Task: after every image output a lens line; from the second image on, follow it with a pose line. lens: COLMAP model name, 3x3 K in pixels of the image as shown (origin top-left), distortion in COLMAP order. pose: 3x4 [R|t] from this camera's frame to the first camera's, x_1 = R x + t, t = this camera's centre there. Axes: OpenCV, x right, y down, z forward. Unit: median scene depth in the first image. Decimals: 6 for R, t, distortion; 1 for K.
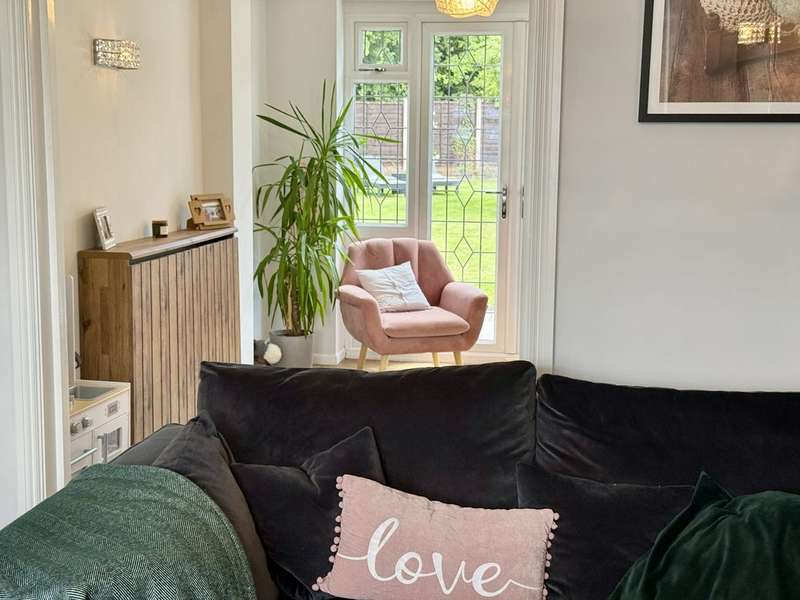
lens RADIAL K [[1114.1, 0, 397.6], [0, 1114.1, 300.5], [0, 0, 1]] dist [0.109926, 0.000000]
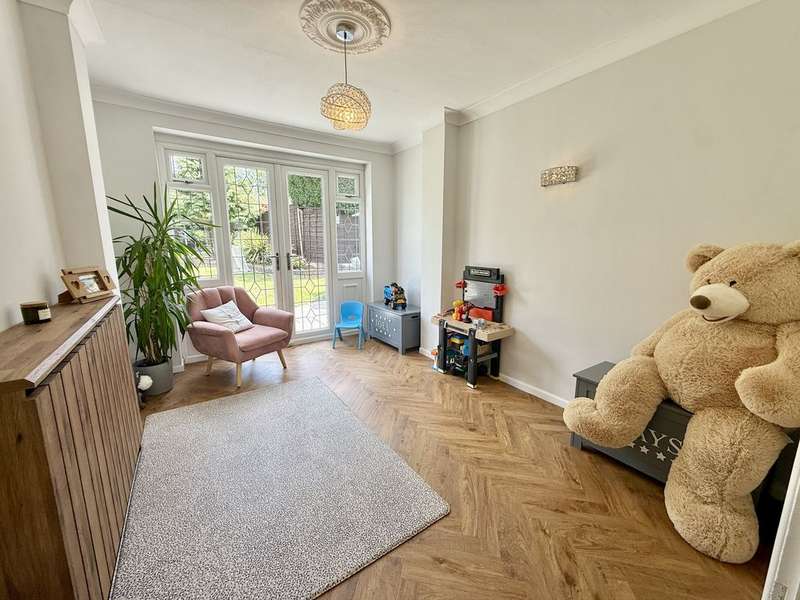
lens RADIAL K [[319.1, 0, 398.9], [0, 319.1, 300.4], [0, 0, 1]] dist [0.000399, -0.000607]
pose [[0.721088, -0.131973, 0.680159, -0.136907], [0.102499, 0.991209, 0.083660, -0.050236], [-0.685220, 0.009390, 0.728275, 0.497262]]
